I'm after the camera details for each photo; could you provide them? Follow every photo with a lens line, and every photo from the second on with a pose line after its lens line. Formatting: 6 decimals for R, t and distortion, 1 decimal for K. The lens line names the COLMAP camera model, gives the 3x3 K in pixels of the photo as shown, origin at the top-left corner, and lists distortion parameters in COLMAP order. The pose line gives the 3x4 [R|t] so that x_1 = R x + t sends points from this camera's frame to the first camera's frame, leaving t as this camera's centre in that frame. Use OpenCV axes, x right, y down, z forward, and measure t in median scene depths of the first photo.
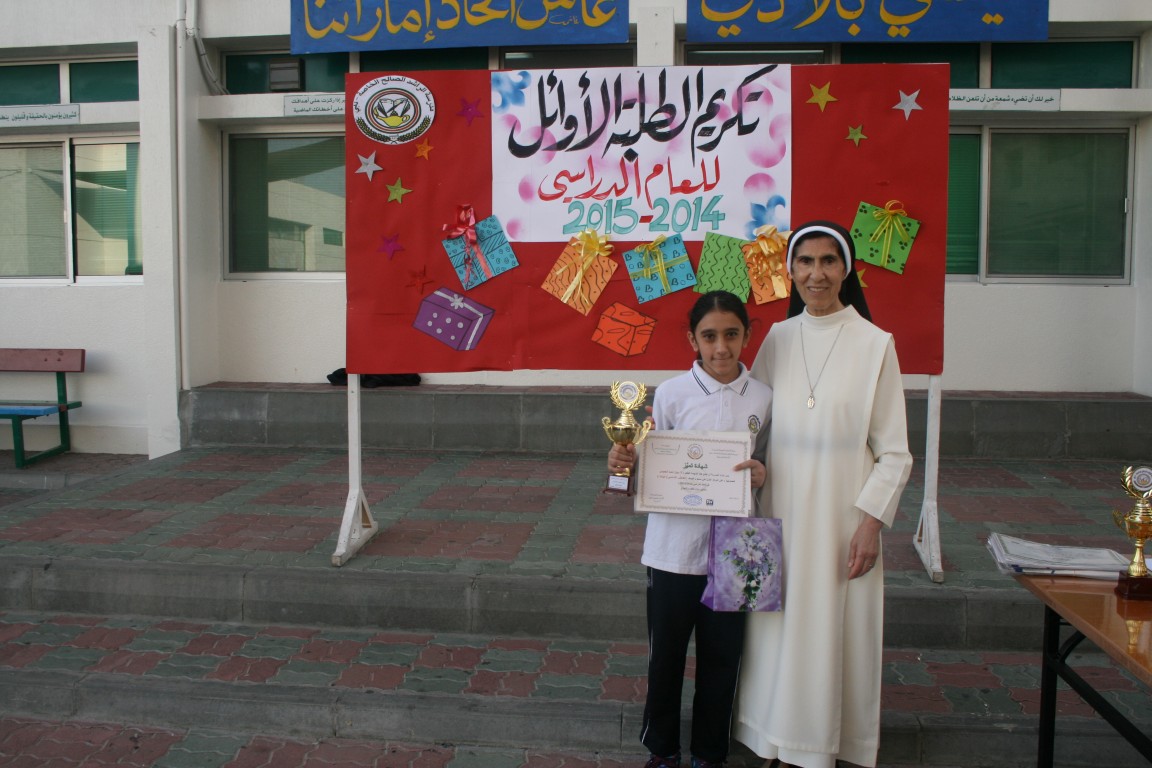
lens RADIAL K [[1071.7, 0, 568.7], [0, 1071.7, 388.5], [0, 0, 1]] dist [-0.145978, 0.145508]
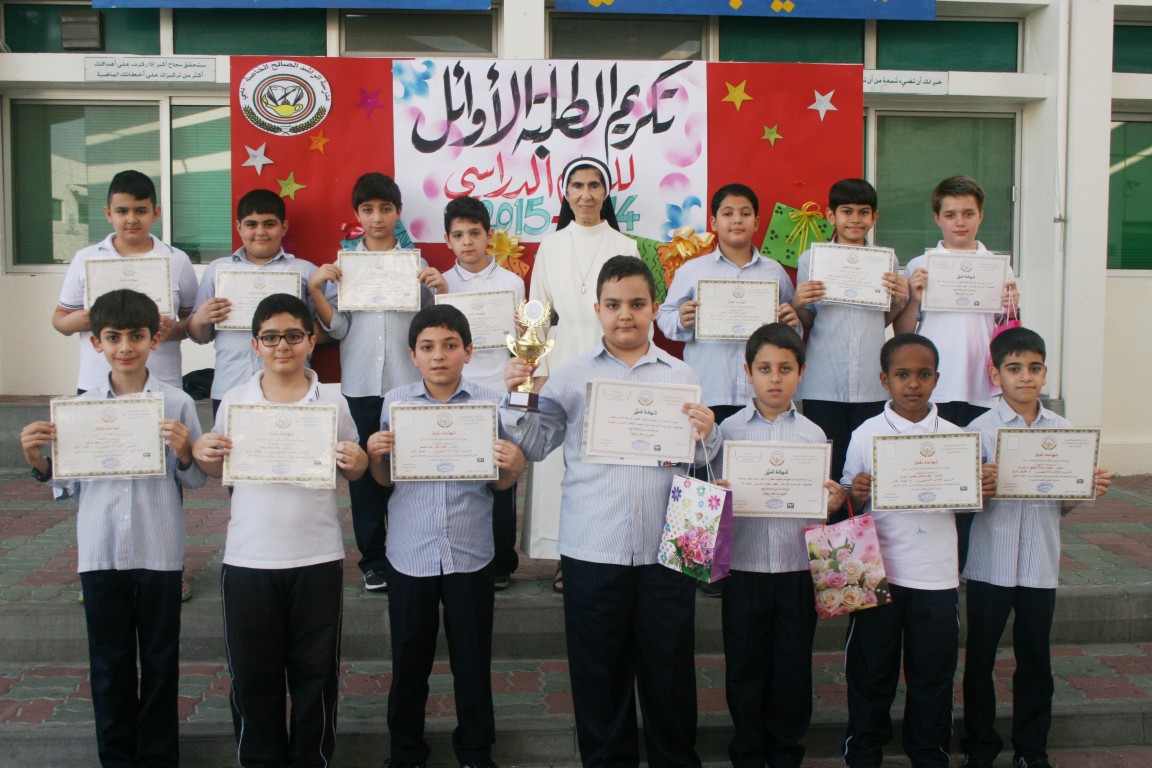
lens RADIAL K [[1316.9, 0, 572.3], [0, 1316.9, 383.4], [0, 0, 1]] dist [-0.098512, 0.134781]
pose [[0.983160, -0.015986, 0.182046, -0.132527], [0.017217, 0.999838, -0.005182, -0.005136], [-0.181934, 0.008229, 0.983276, -0.161816]]
